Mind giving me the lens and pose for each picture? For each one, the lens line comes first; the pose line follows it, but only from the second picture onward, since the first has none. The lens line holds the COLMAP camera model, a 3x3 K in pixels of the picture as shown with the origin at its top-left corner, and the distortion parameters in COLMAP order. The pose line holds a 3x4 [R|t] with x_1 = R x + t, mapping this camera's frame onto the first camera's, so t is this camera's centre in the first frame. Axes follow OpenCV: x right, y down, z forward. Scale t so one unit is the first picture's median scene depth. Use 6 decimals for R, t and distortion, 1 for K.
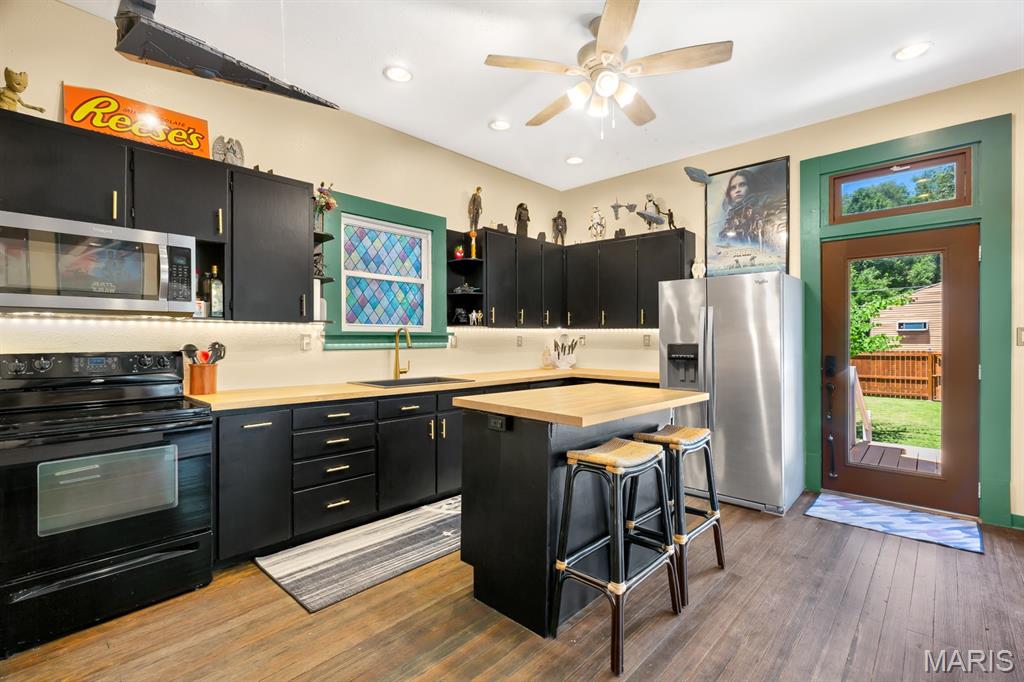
lens RADIAL K [[461.6, 0, 504.8], [0, 461.6, 335.5], [0, 0, 1]] dist [0.005988, -0.000798]
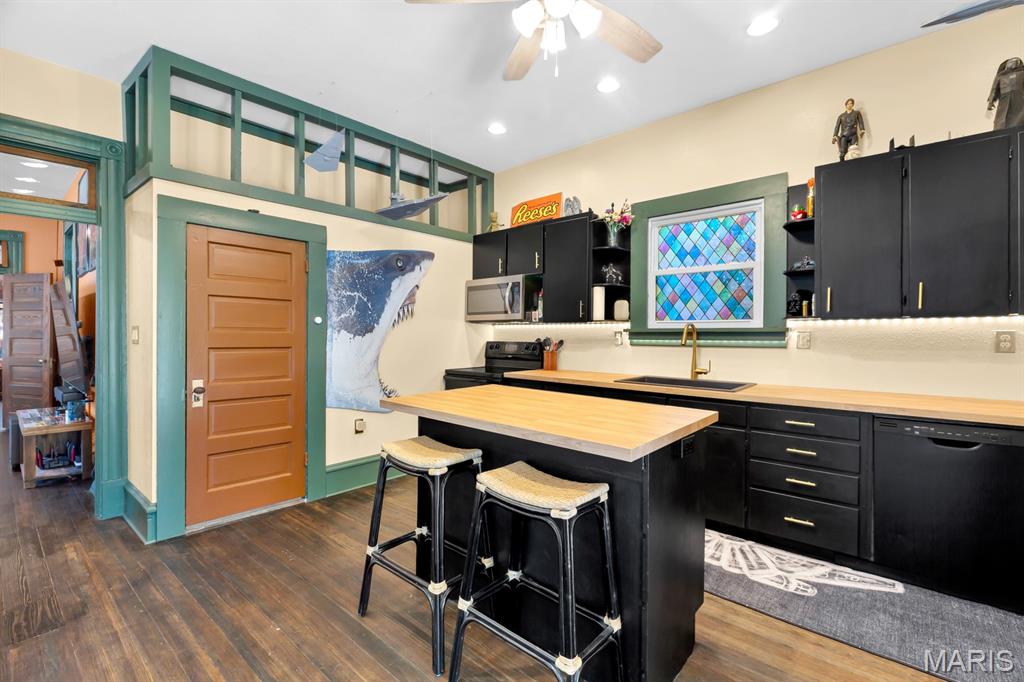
lens RADIAL K [[461.6, 0, 512.2], [0, 461.6, 337.3], [0, 0, 1]] dist [0.005988, -0.000798]
pose [[0.027184, 0.010683, -0.999573, 0.642439], [0.005970, 0.999923, 0.010849, -0.001498], [0.999613, -0.006262, 0.027118, 0.578800]]
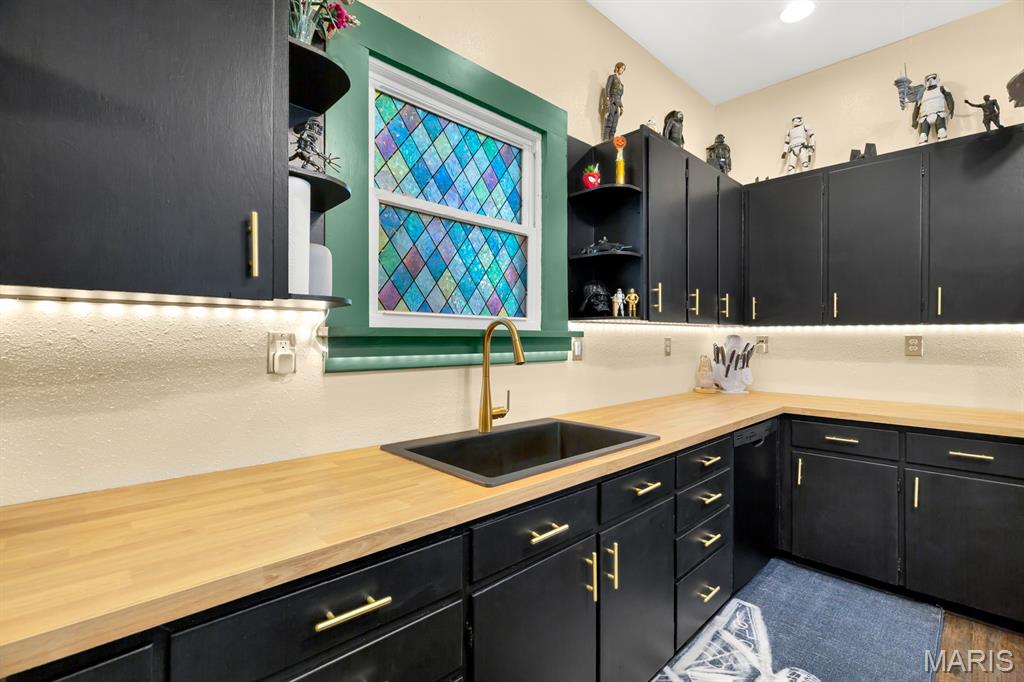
lens RADIAL K [[461.6, 0, 512.3], [0, 461.6, 336.2], [0, 0, 1]] dist [0.005988, -0.000798]
pose [[0.999091, 0.001137, -0.042608, -0.177187], [-0.001169, 0.999999, -0.000732, -0.000508], [0.042607, 0.000781, 0.999092, 0.508269]]
